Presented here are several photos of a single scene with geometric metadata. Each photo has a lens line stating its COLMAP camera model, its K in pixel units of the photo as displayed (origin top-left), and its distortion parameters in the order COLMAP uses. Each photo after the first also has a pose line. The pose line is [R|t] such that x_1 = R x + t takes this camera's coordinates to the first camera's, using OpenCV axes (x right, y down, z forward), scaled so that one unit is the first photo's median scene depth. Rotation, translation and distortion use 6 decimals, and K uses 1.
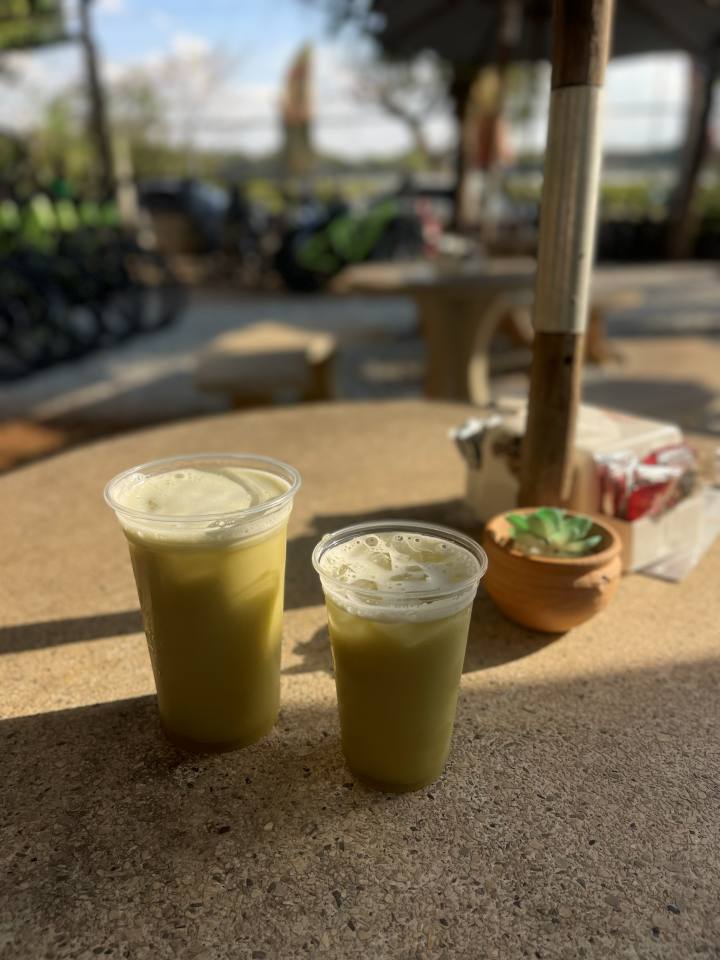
lens RADIAL K [[758.1, 0, 360.0], [0, 758.1, 480.0], [0, 0, 1]] dist [0.104236, -0.136479]
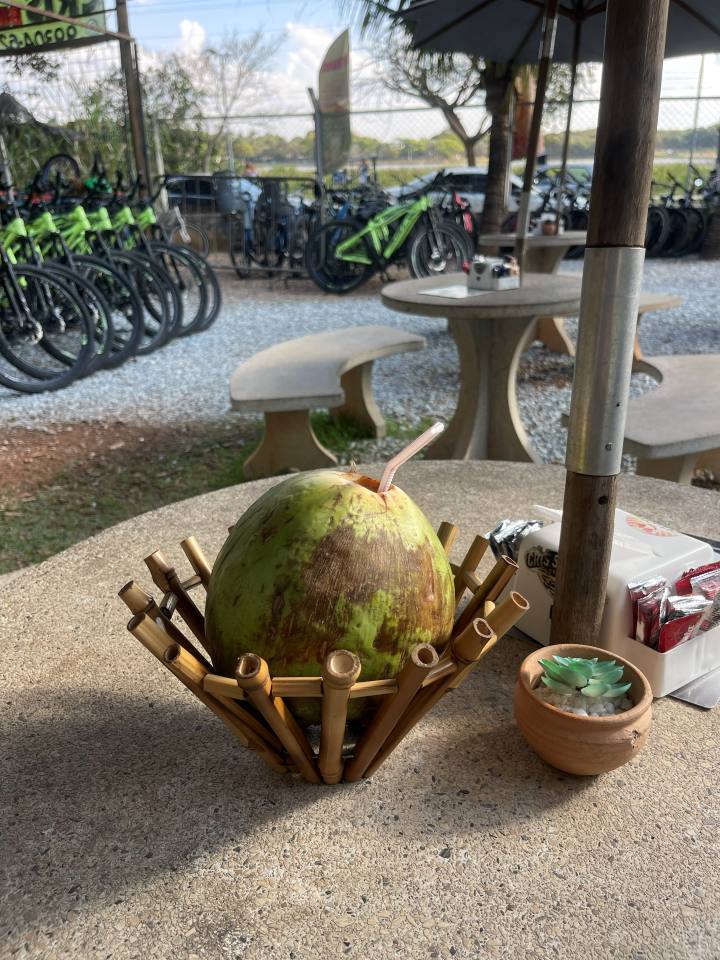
lens RADIAL K [[758.1, 0, 360.0], [0, 758.1, 480.0], [0, 0, 1]] dist [0.104236, -0.136479]
pose [[0.999123, 0.010486, -0.040549, -0.013145], [-0.009480, 0.999644, 0.024926, -0.253158], [0.040796, -0.024519, 0.998867, -0.043397]]
